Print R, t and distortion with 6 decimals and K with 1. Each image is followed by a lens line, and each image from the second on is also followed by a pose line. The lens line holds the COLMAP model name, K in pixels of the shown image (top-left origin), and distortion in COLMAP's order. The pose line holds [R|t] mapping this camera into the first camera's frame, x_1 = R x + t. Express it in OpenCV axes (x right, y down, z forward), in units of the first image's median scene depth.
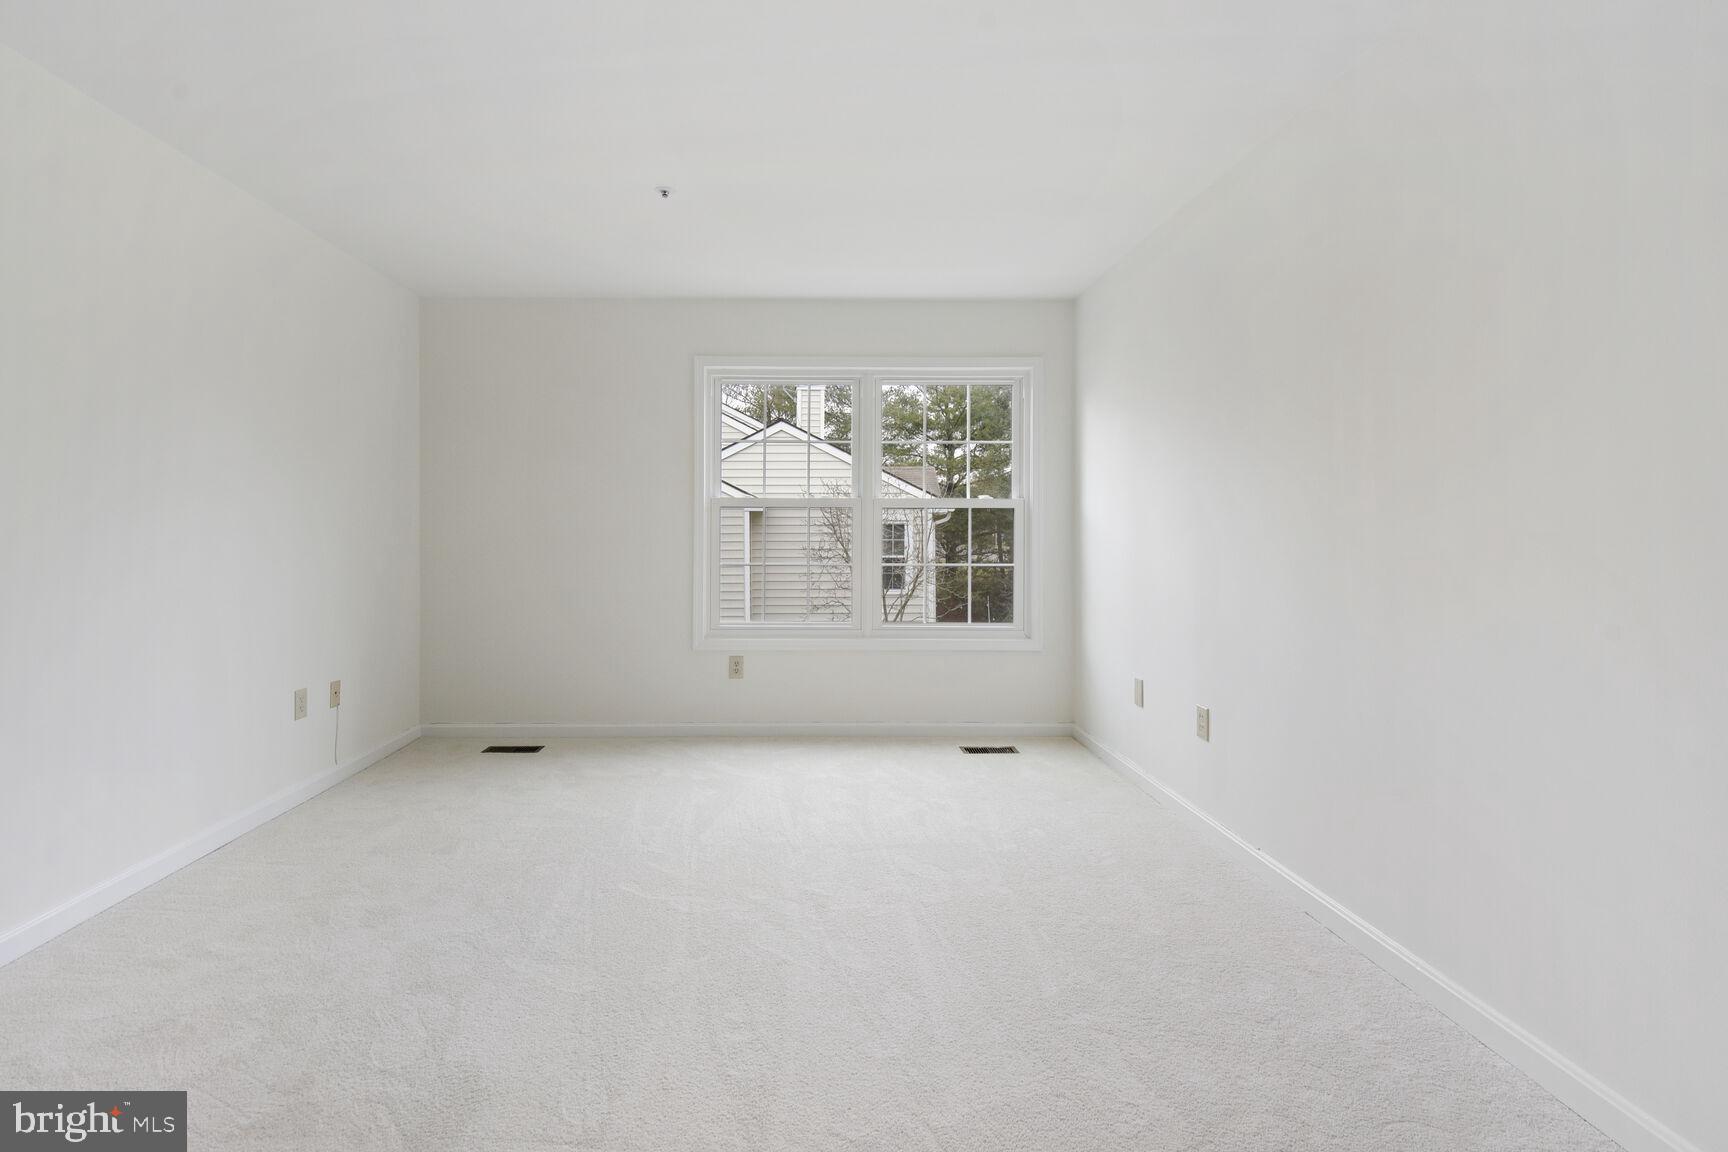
lens RADIAL K [[811.9, 0, 865.4], [0, 811.9, 537.3], [0, 0, 1]] dist [0.018952, -0.000288]
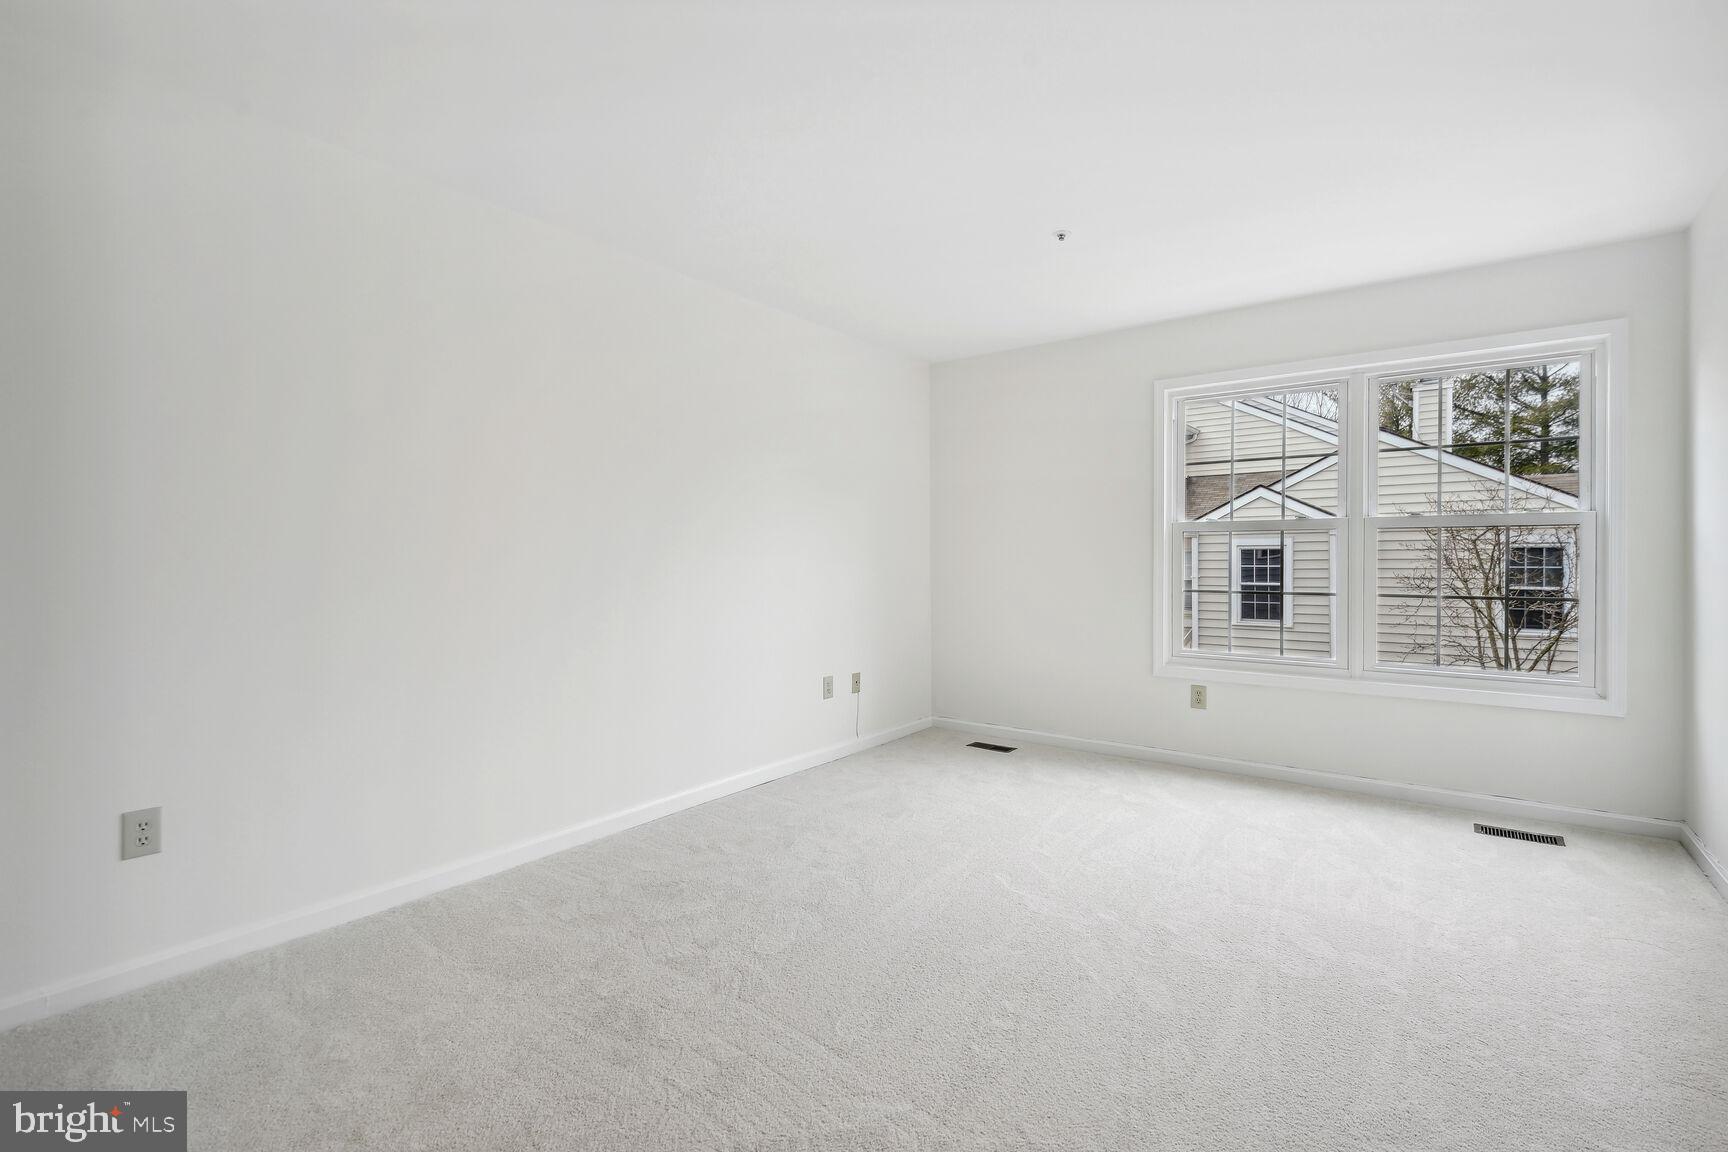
lens RADIAL K [[788.5, 0, 875.0], [0, 788.5, 564.5], [0, 0, 1]] dist [-0.005963, -0.000820]
pose [[0.791608, 0.001901, -0.611026, 0.108429], [-0.001168, 0.999998, 0.001598, 0.001469], [0.611028, -0.000551, 0.791609, 0.024360]]
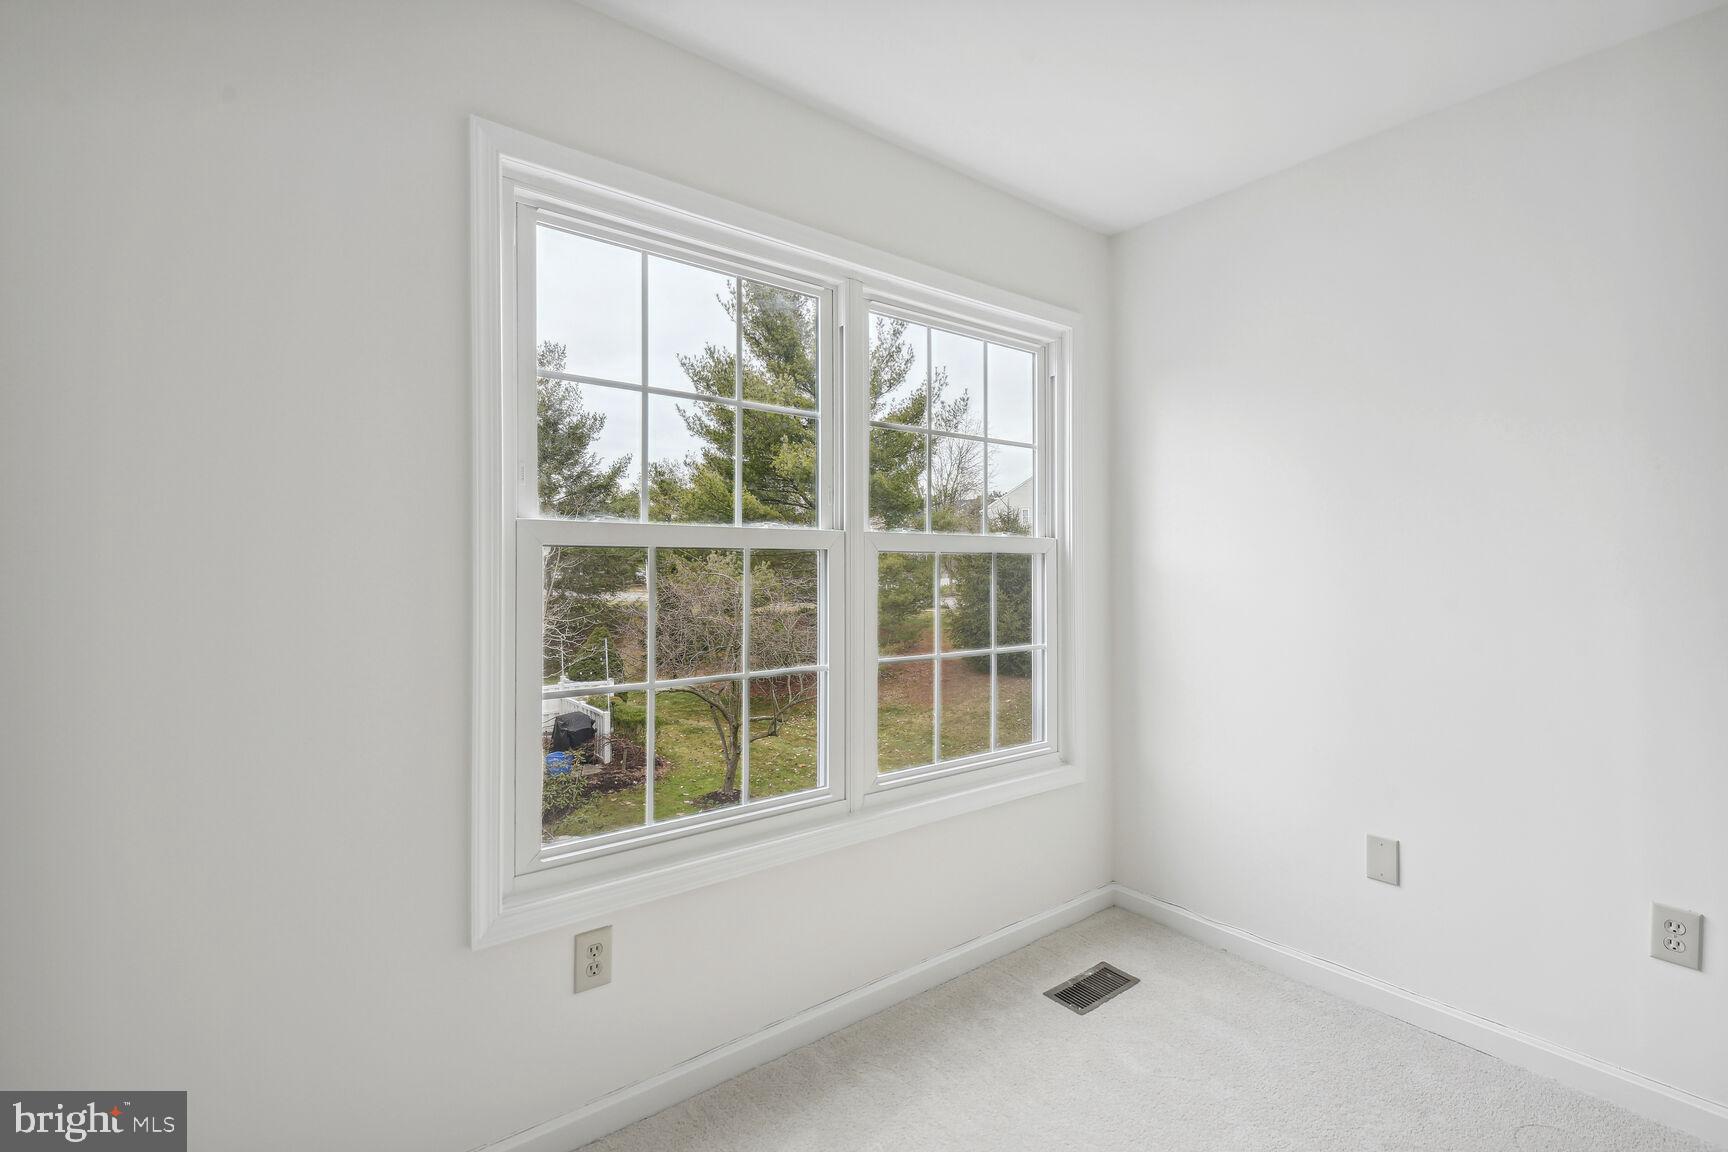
lens RADIAL K [[788.5, 0, 875.0], [0, 788.5, 564.5], [0, 0, 1]] dist [-0.005963, -0.000820]
pose [[0.769342, -0.002176, 0.638833, -0.295288], [-0.002738, 0.999974, 0.006704, -0.031653], [-0.638831, -0.006907, 0.769316, 0.627816]]
